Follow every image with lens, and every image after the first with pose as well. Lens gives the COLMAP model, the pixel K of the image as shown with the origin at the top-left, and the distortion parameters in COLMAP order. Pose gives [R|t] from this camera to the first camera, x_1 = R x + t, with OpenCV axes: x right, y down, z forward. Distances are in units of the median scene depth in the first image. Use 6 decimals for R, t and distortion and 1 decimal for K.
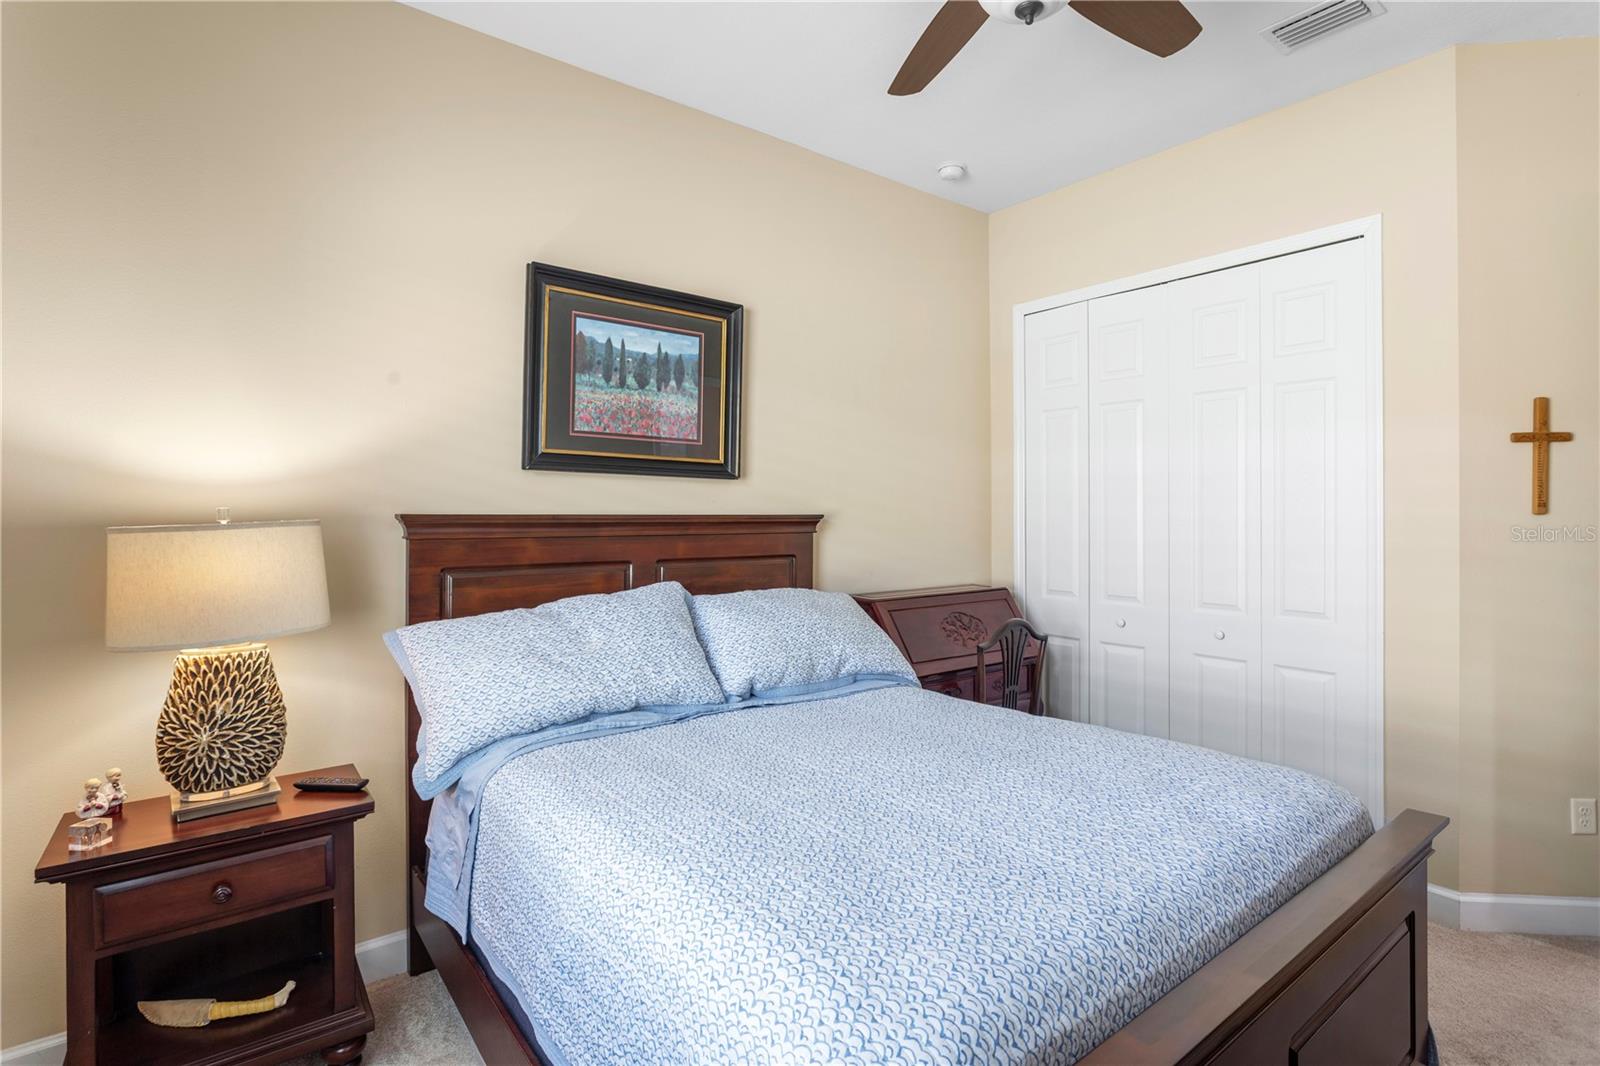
lens RADIAL K [[782.5, 0, 797.6], [0, 782.5, 526.0], [0, 0, 1]] dist [-0.009801, 0.002612]
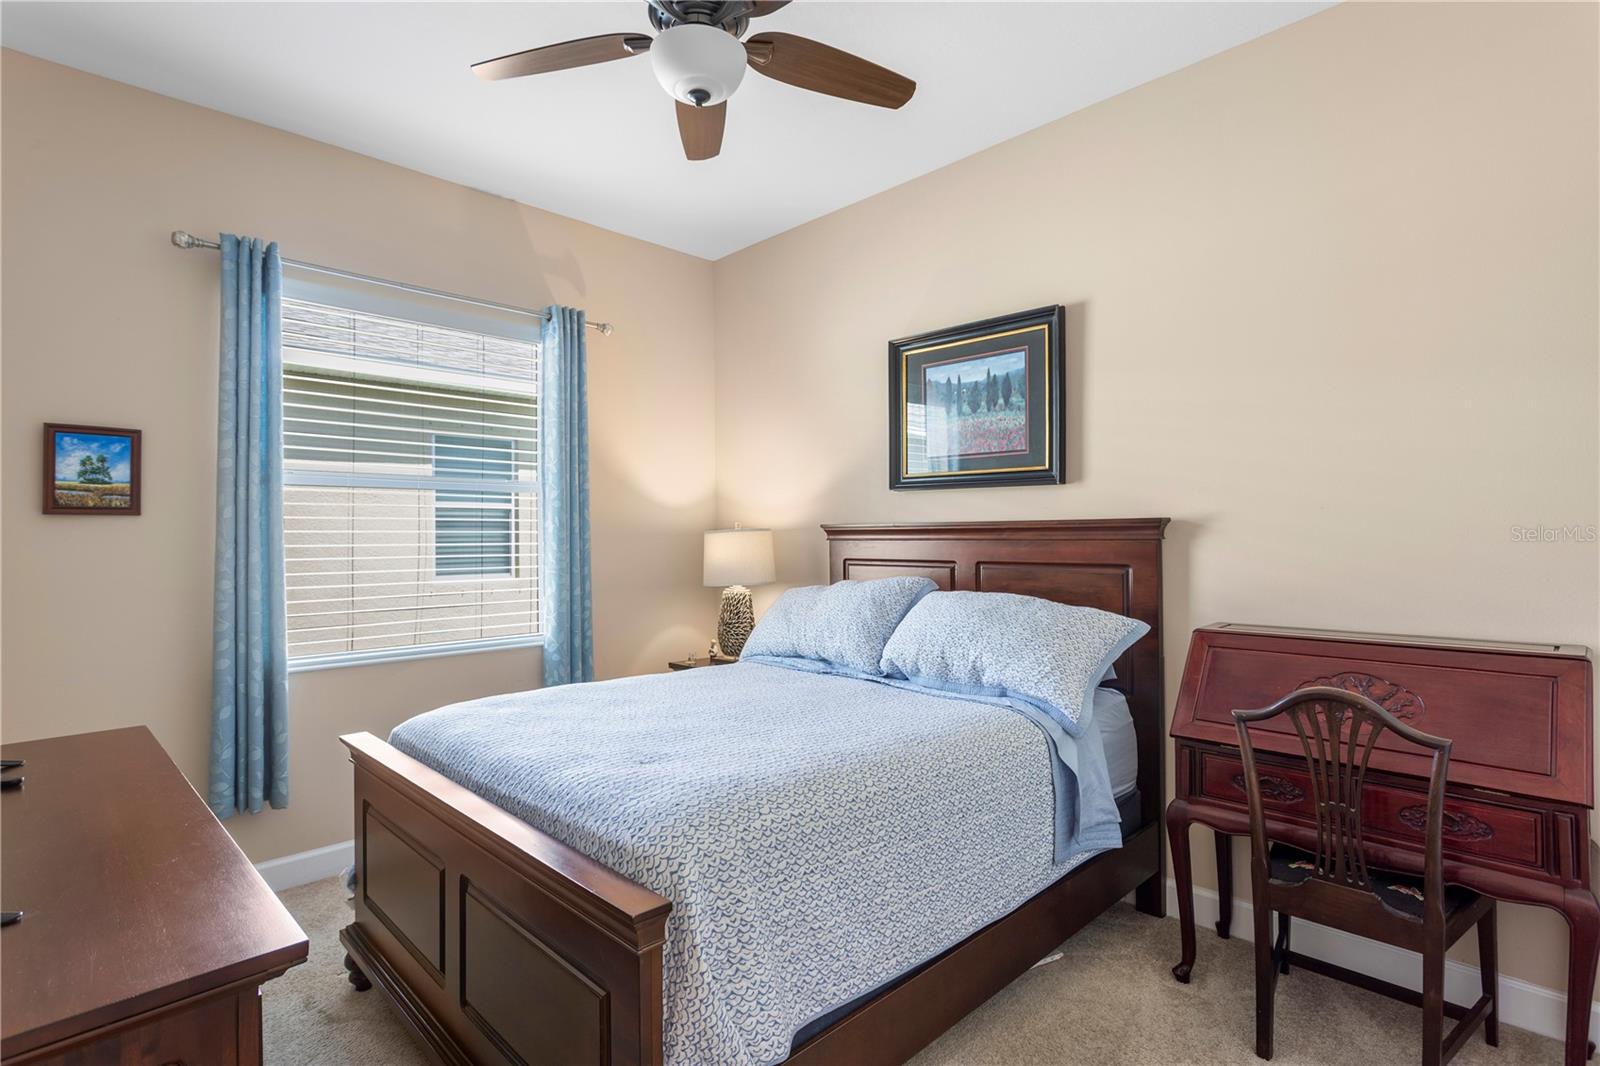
lens RADIAL K [[782.5, 0, 797.6], [0, 782.5, 526.0], [0, 0, 1]] dist [-0.009801, 0.002612]
pose [[0.114996, -0.001402, -0.993365, 0.894432], [-0.001042, 0.999998, -0.001532, -0.005968], [0.993365, 0.001212, 0.114994, 0.592052]]
